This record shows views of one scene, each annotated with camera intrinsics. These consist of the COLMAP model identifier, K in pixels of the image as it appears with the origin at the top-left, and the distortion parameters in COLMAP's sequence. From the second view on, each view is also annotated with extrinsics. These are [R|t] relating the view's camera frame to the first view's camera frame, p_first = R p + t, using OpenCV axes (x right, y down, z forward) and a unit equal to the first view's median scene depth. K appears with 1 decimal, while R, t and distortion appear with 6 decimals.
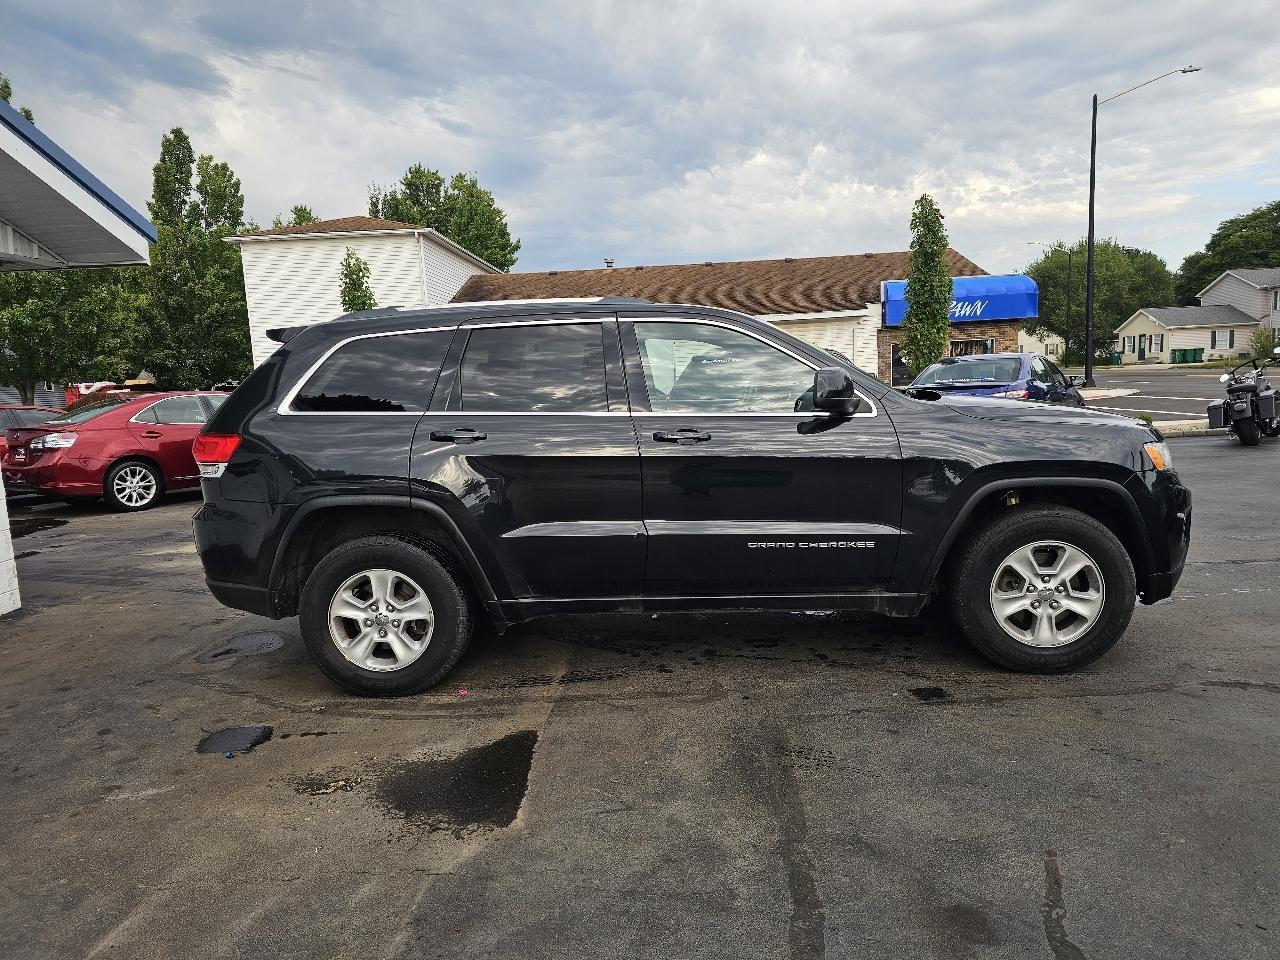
lens RADIAL K [[871.9, 0, 640.3], [0, 871.9, 503.2], [0, 0, 1]] dist [0.057136, -0.038502]
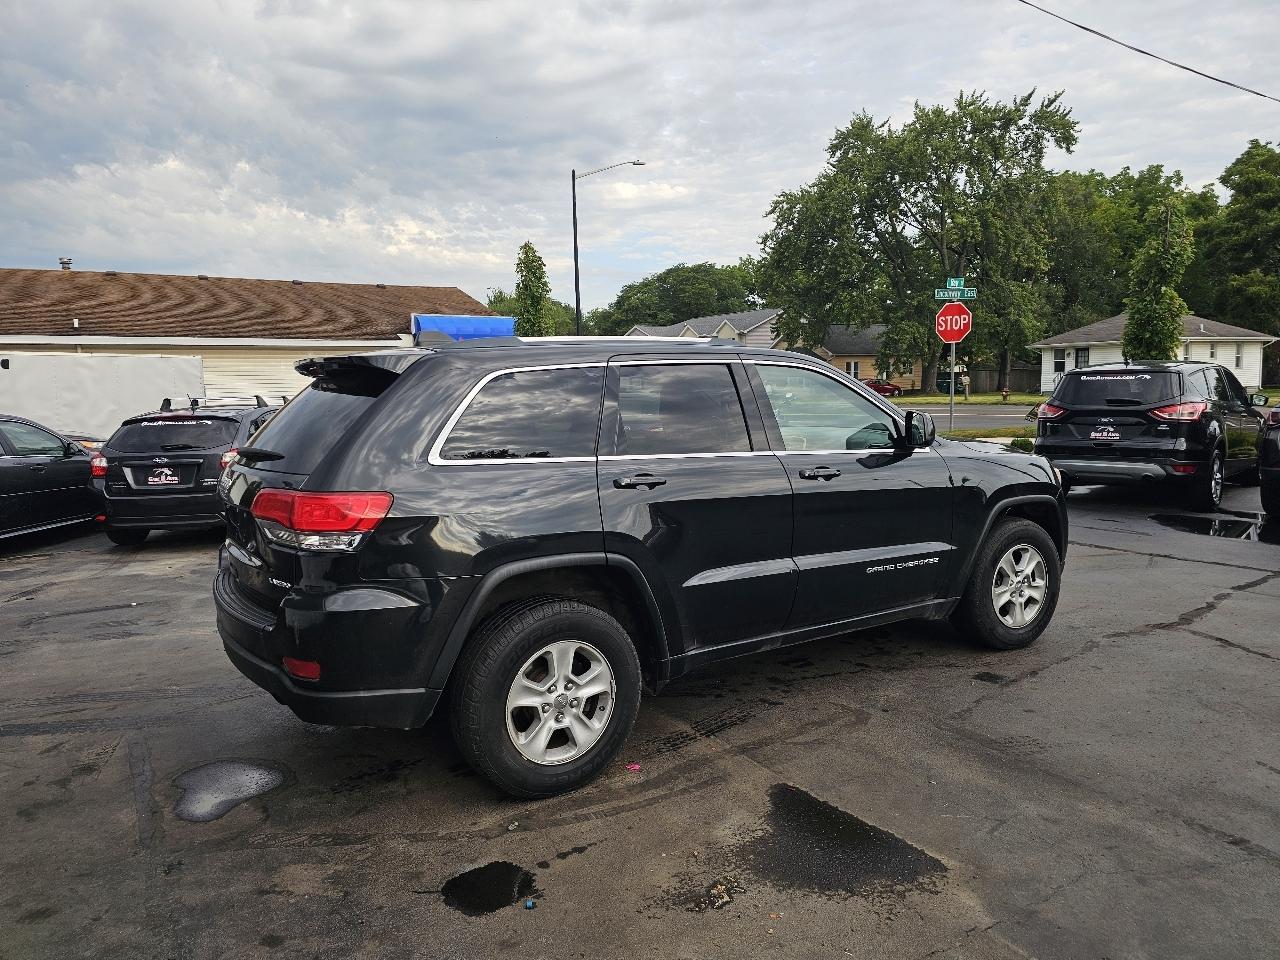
lens RADIAL K [[863.4, 0, 643.6], [0, 863.4, 483.1], [0, 0, 1]] dist [0.045397, -0.036215]
pose [[0.816345, -0.040094, 0.576171, -0.709524], [0.070335, 0.997064, -0.030271, -0.047331], [-0.573266, 0.065237, 0.816768, 0.255071]]
